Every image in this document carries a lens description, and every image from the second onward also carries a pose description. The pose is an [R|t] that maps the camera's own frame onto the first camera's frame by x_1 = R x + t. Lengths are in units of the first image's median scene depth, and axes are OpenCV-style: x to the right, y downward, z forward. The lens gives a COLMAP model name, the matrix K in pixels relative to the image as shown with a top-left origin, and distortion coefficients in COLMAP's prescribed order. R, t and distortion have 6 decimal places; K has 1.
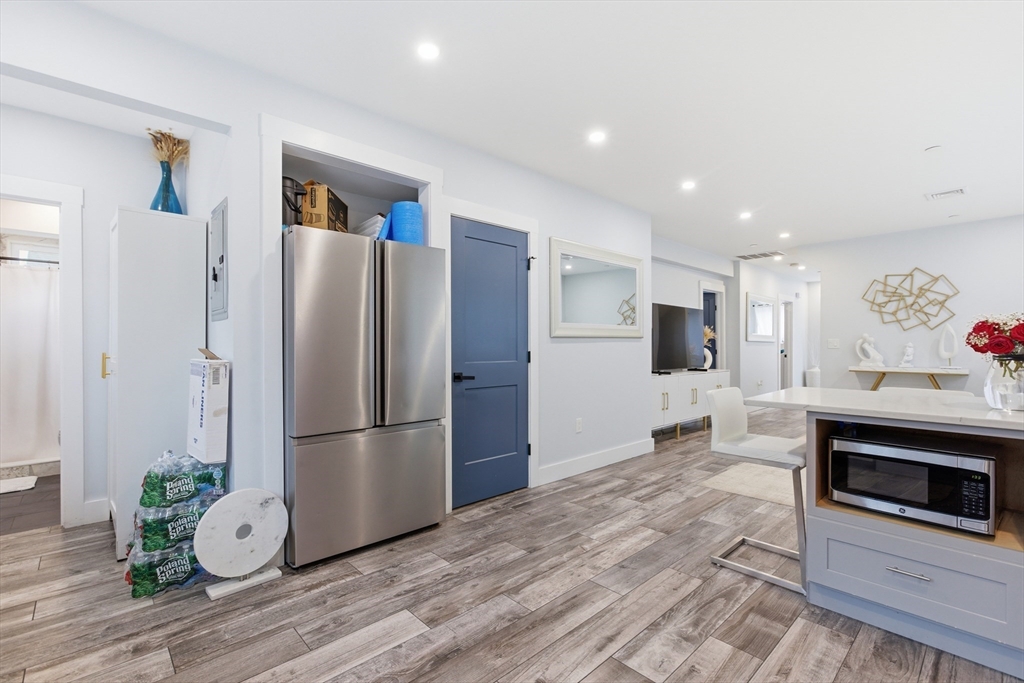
lens RADIAL K [[460.8, 0, 506.2], [0, 460.8, 344.6], [0, 0, 1]] dist [-0.004435, -0.000460]
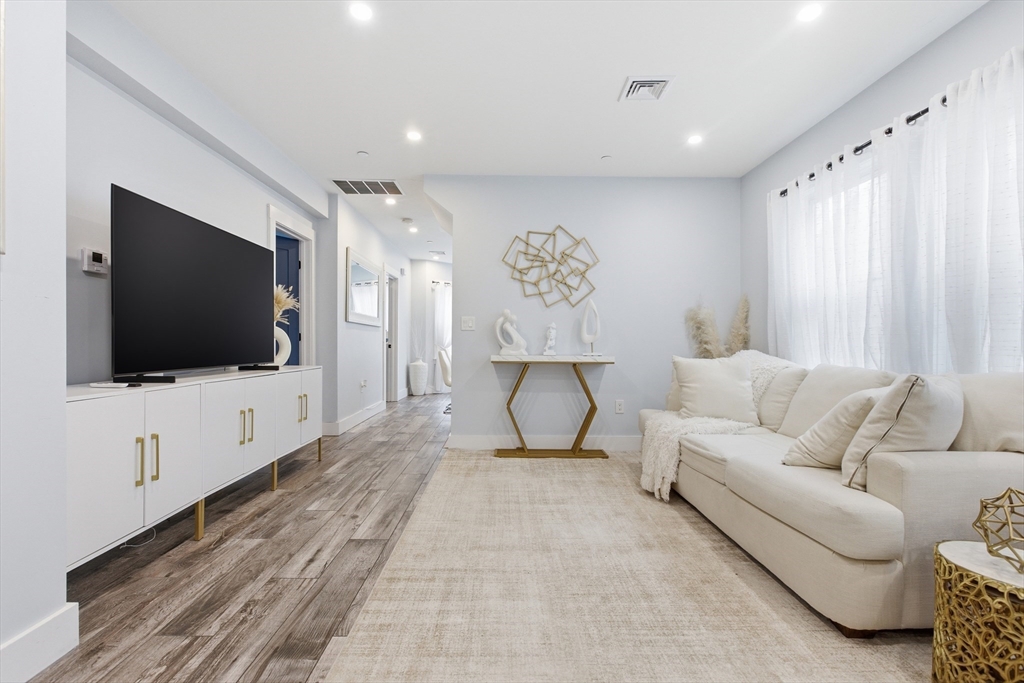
lens RADIAL K [[460.8, 0, 506.2], [0, 460.8, 344.6], [0, 0, 1]] dist [-0.004435, -0.000460]
pose [[0.668908, 0.003428, 0.743337, 0.253057], [-0.008351, 0.999961, 0.002904, 0.029267], [-0.743298, -0.008151, 0.668911, 0.530464]]
